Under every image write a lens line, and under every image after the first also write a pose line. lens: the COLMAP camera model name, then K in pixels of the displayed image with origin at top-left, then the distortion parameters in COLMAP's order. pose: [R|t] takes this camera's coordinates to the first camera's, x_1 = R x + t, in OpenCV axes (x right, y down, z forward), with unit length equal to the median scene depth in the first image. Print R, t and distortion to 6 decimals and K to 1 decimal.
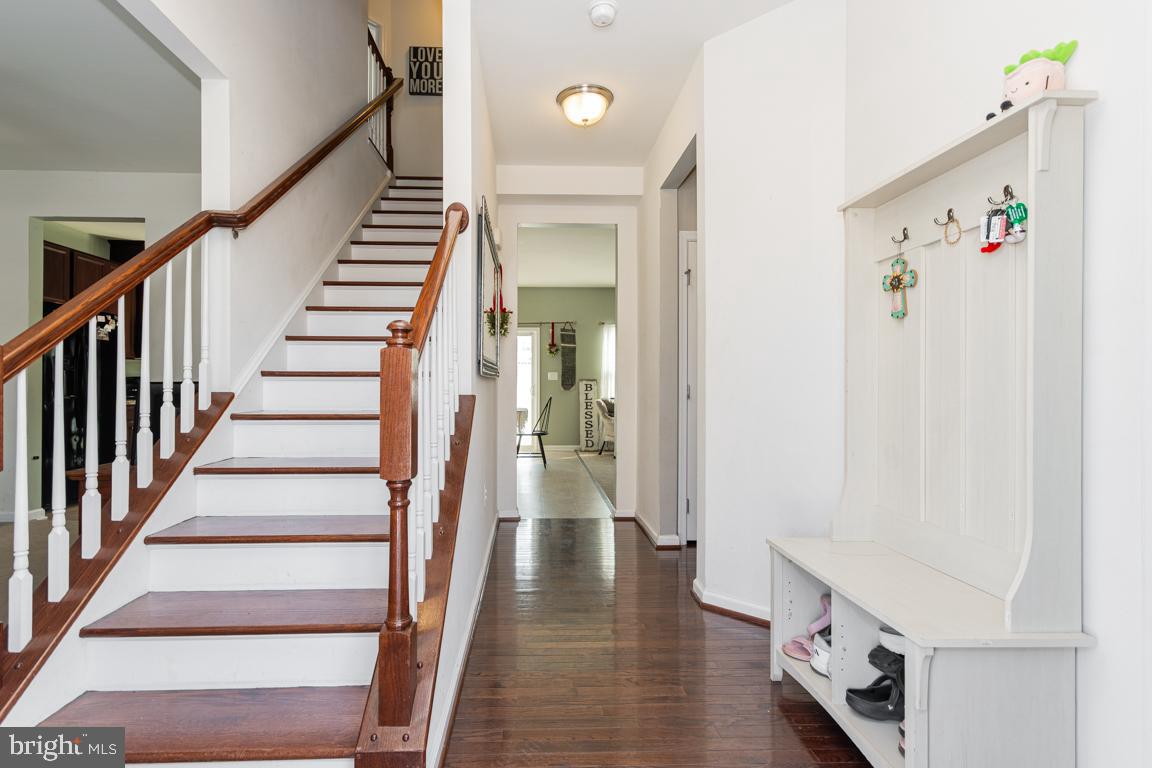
lens RADIAL K [[545.7, 0, 573.5], [0, 545.7, 390.7], [0, 0, 1]] dist [-0.000064, -0.000166]
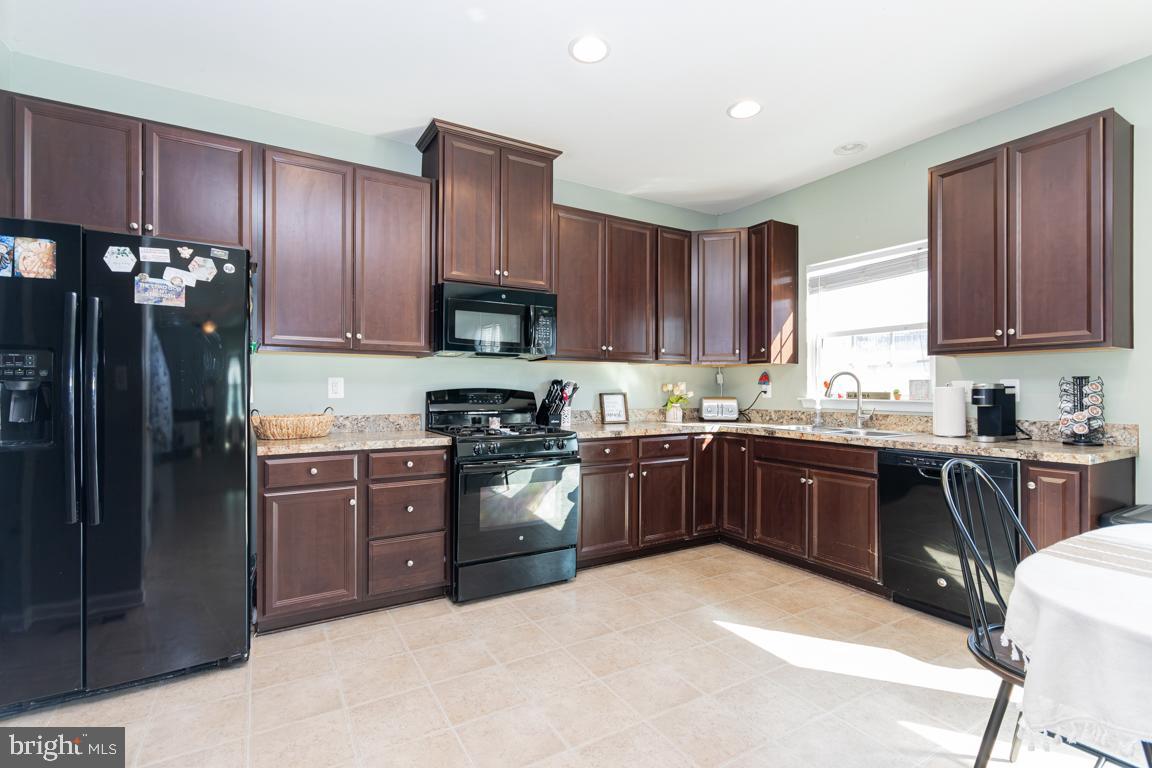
lens RADIAL K [[523.5, 0, 572.6], [0, 523.5, 388.0], [0, 0, 1]] dist [-0.000381, 0.000097]
pose [[0.462876, -0.000604, -0.886423, -0.427524], [-0.002173, 0.999996, -0.001816, -0.035991], [0.886420, 0.002767, 0.462873, 1.276446]]
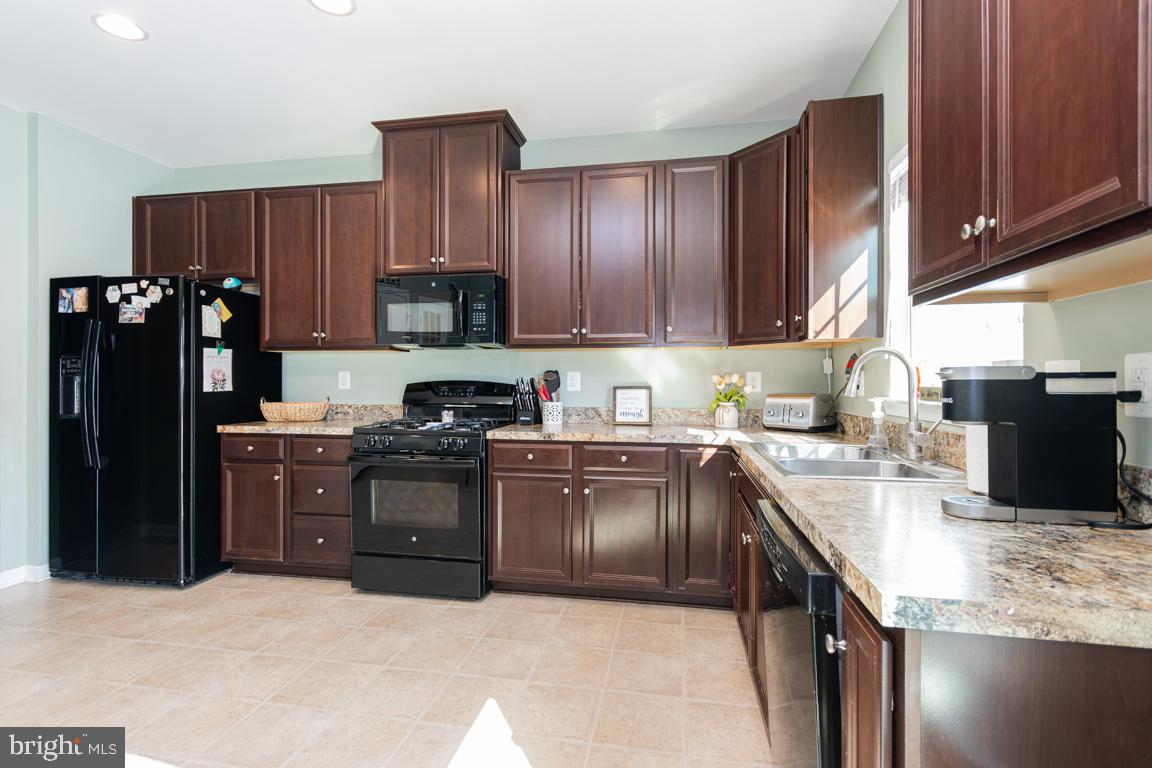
lens RADIAL K [[543.0, 0, 577.9], [0, 543.0, 381.0], [0, 0, 1]] dist [0.001211, 0.000075]
pose [[-0.227844, -0.001905, -0.973696, -0.460215], [-0.002752, 0.999995, -0.001312, -0.035486], [0.973694, 0.002381, -0.227848, 1.881763]]
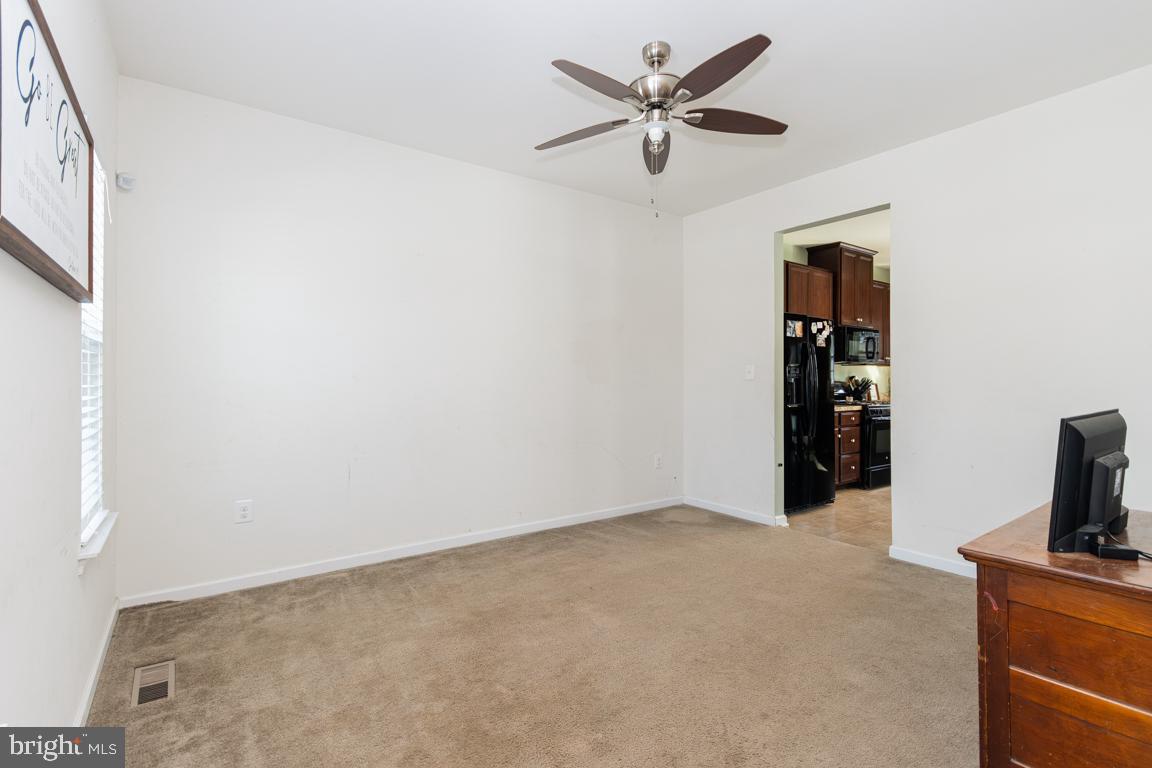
lens RADIAL K [[543.0, 0, 577.9], [0, 543.0, 381.0], [0, 0, 1]] dist [0.001211, 0.000075]
pose [[0.545566, -0.003730, -0.838060, -0.329687], [0.000003, 0.999990, -0.004449, -0.031237], [0.838068, 0.002425, 0.545560, 0.116587]]
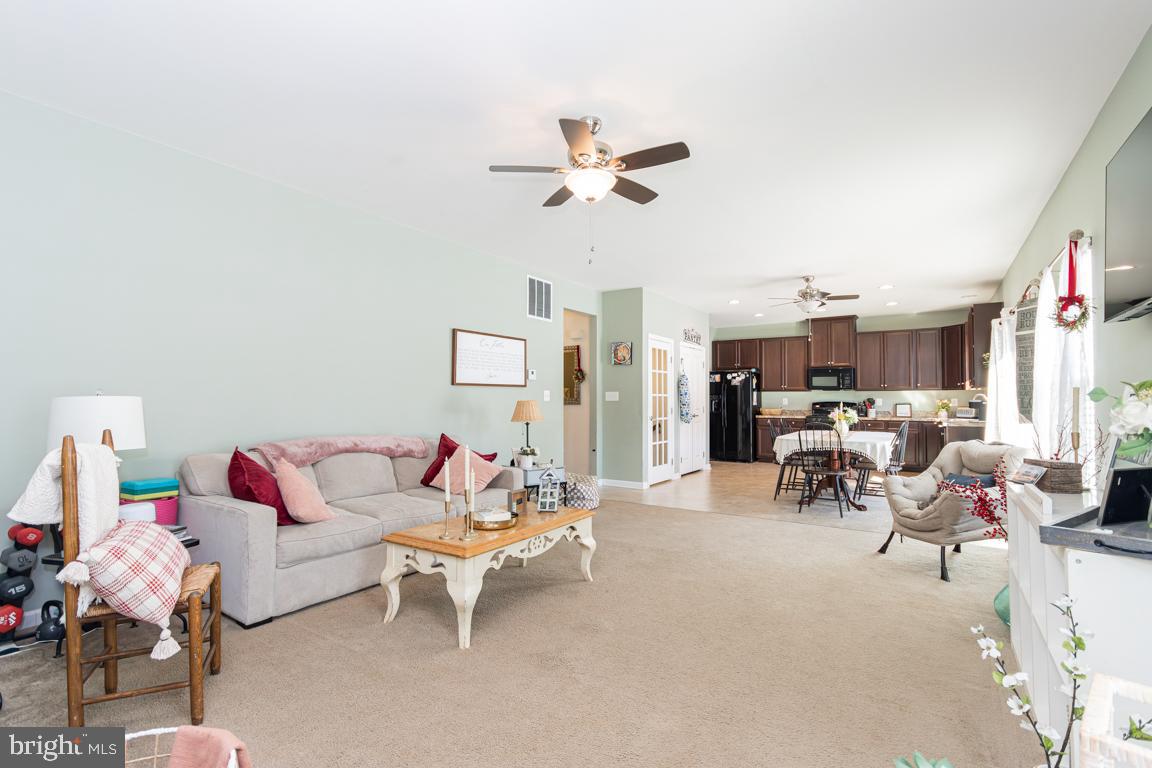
lens RADIAL K [[523.5, 0, 572.6], [0, 523.5, 388.0], [0, 0, 1]] dist [-0.000381, 0.000097]
pose [[-0.598568, -0.022723, -0.800749, 1.286244], [-0.004274, 0.999674, -0.025174, -0.033233], [0.801060, -0.011646, -0.598470, 1.978135]]
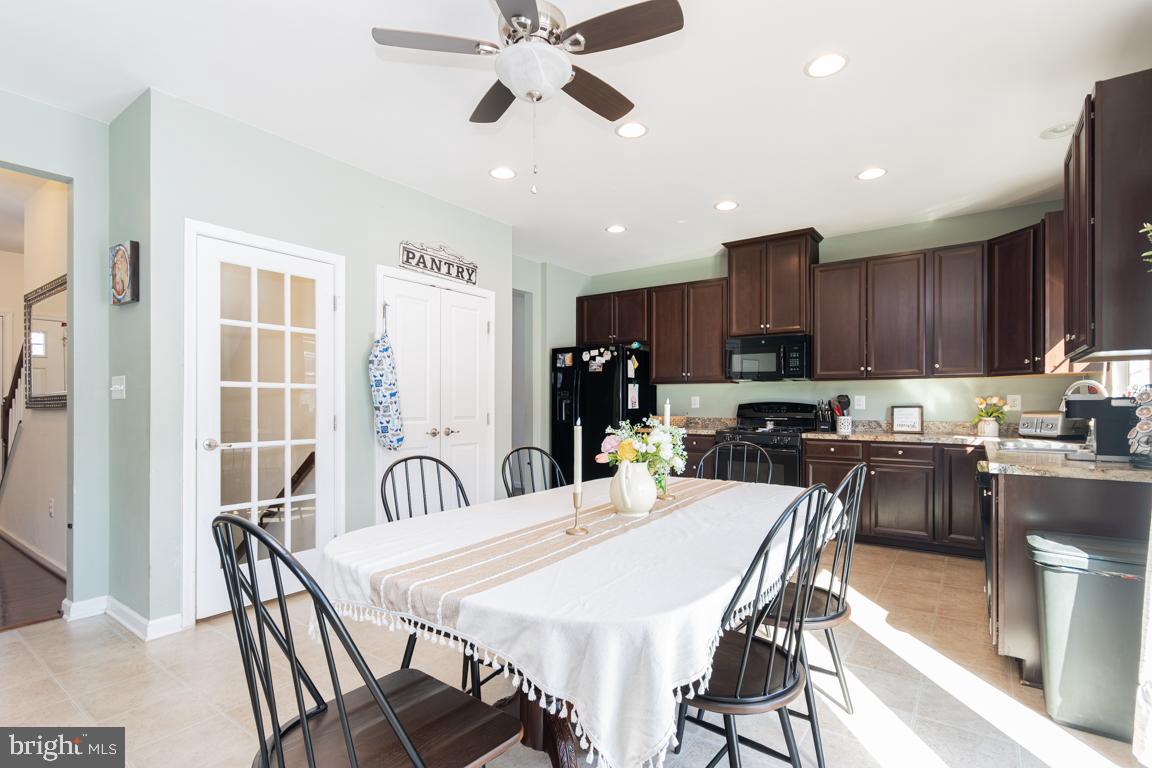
lens RADIAL K [[544.0, 0, 591.2], [0, 544.0, 403.2], [0, 0, 1]] dist [0.014011, 0.000432]
pose [[-0.611442, -0.001667, -0.791288, 0.022602], [-0.001896, 0.999998, -0.000642, -0.032534], [0.791287, 0.001108, -0.611444, 1.949764]]
